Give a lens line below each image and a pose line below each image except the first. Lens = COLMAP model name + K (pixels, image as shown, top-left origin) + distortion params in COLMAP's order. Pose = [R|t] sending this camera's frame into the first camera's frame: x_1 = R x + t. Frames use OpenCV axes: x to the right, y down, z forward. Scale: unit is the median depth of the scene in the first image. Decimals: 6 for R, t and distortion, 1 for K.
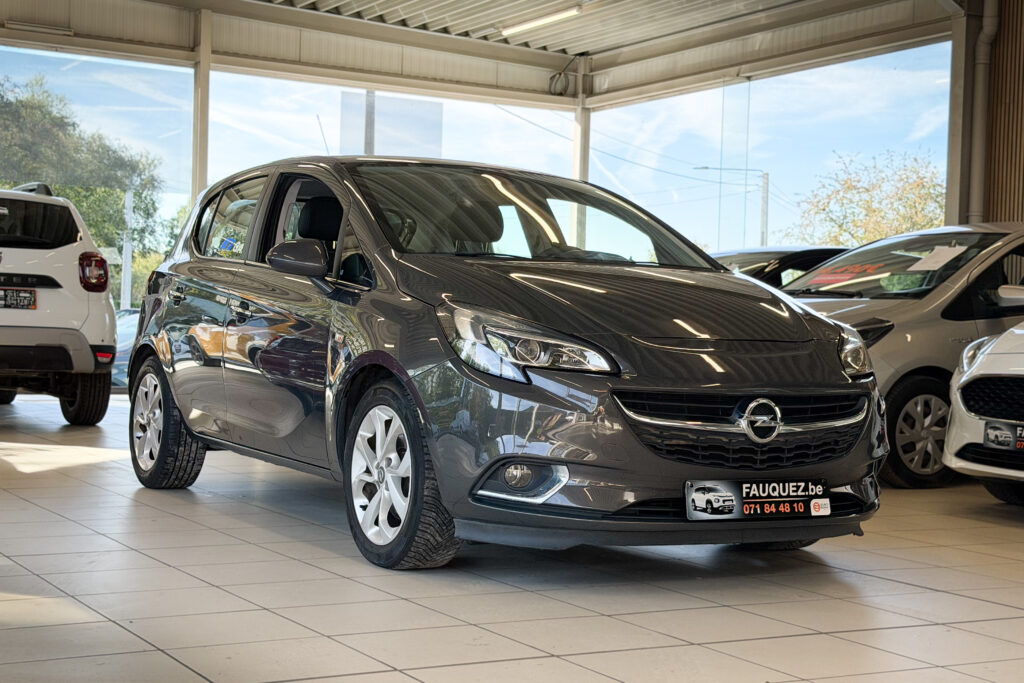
lens RADIAL K [[1555.4, 0, 512.0], [0, 1555.4, 341.5], [0, 0, 1]] dist [0.055688, 0.048238]
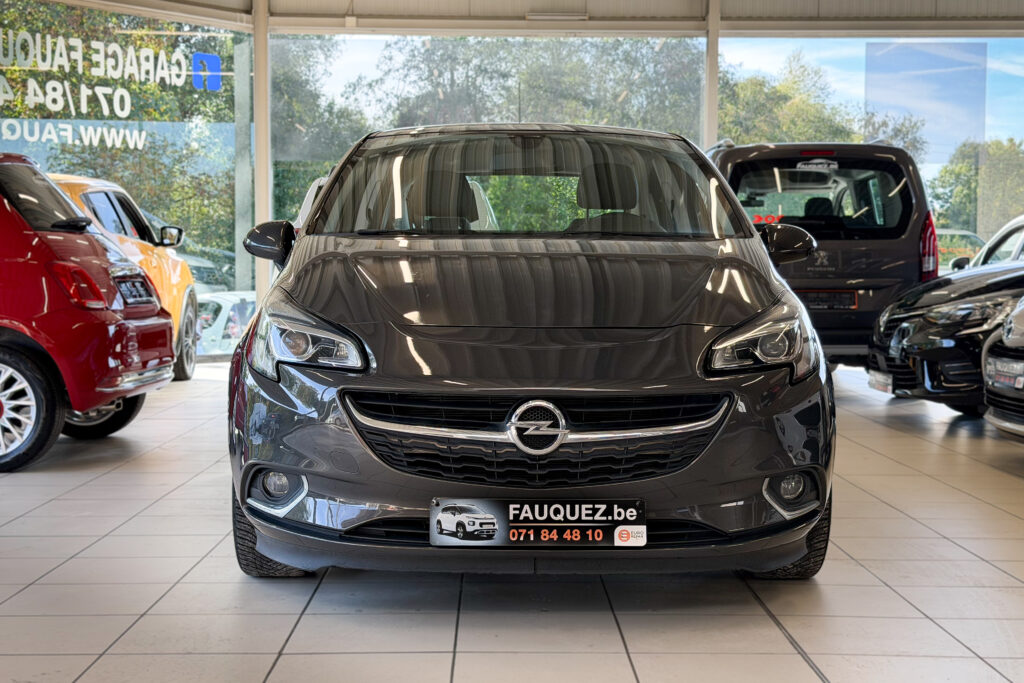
lens RADIAL K [[1509.0, 0, 512.0], [0, 1509.0, 341.5], [0, 0, 1]] dist [0.050569, 0.049202]
pose [[0.870495, -0.008296, -0.492107, 0.537381], [0.021327, 0.999555, 0.020876, -0.011305], [0.491715, -0.028668, 0.870284, 0.303258]]
